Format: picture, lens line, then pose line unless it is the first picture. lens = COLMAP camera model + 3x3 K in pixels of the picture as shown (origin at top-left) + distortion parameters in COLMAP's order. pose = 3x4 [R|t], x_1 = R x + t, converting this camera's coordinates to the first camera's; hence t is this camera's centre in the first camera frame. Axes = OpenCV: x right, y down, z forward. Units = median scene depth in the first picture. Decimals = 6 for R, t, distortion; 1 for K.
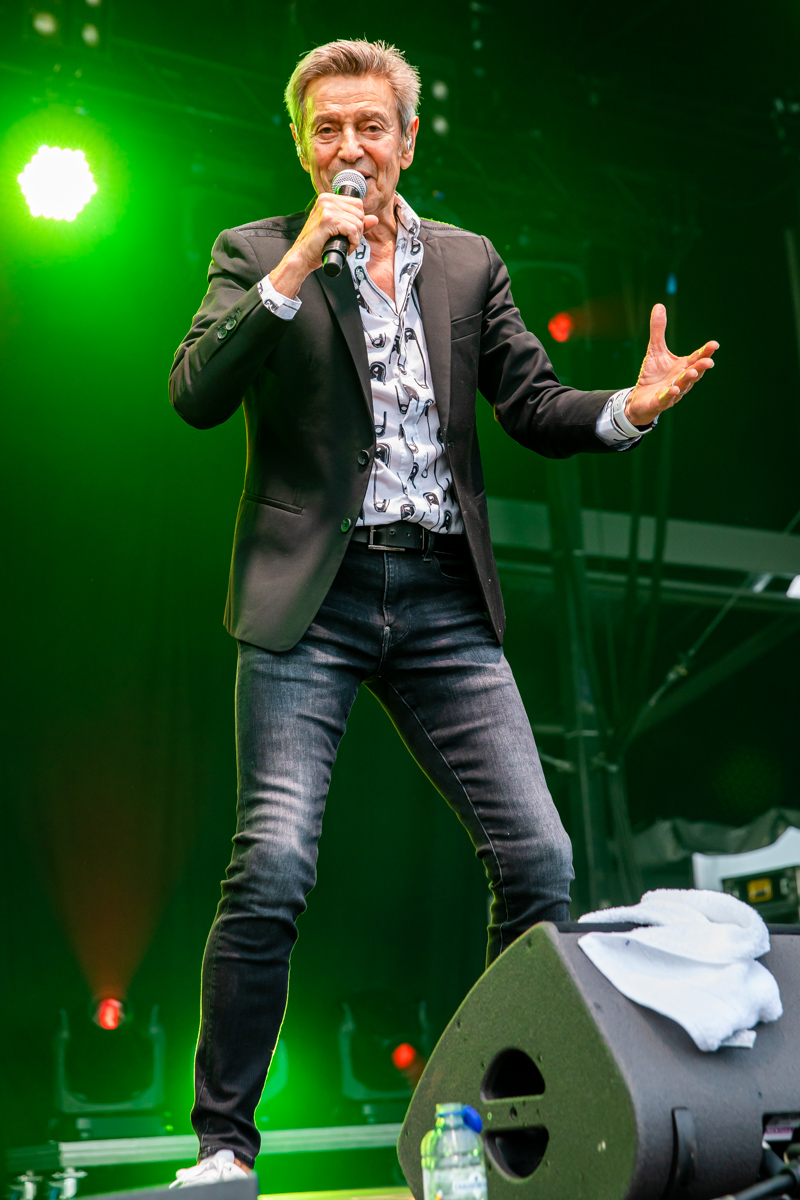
lens RADIAL K [[2148.9, 0, 421.4], [0, 2148.9, 554.4], [0, 0, 1]] dist [0.139515, 0.000000]
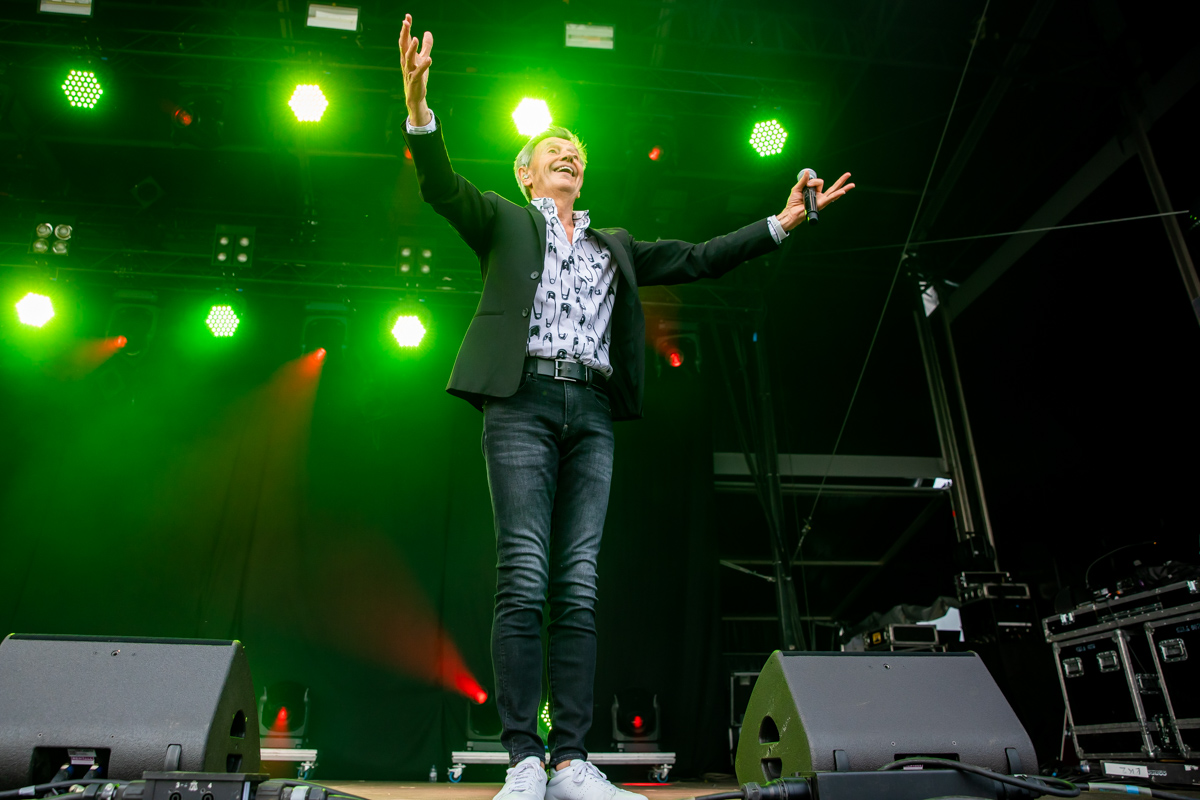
lens RADIAL K [[868.3, 0, 604.4], [0, 868.3, 386.9], [0, 0, 1]] dist [-0.052767, 0.006187]
pose [[0.899115, -0.128783, -0.418338, 0.328194], [0.069197, 0.985540, -0.154672, 0.040122], [0.432208, 0.110120, 0.895025, 0.199726]]
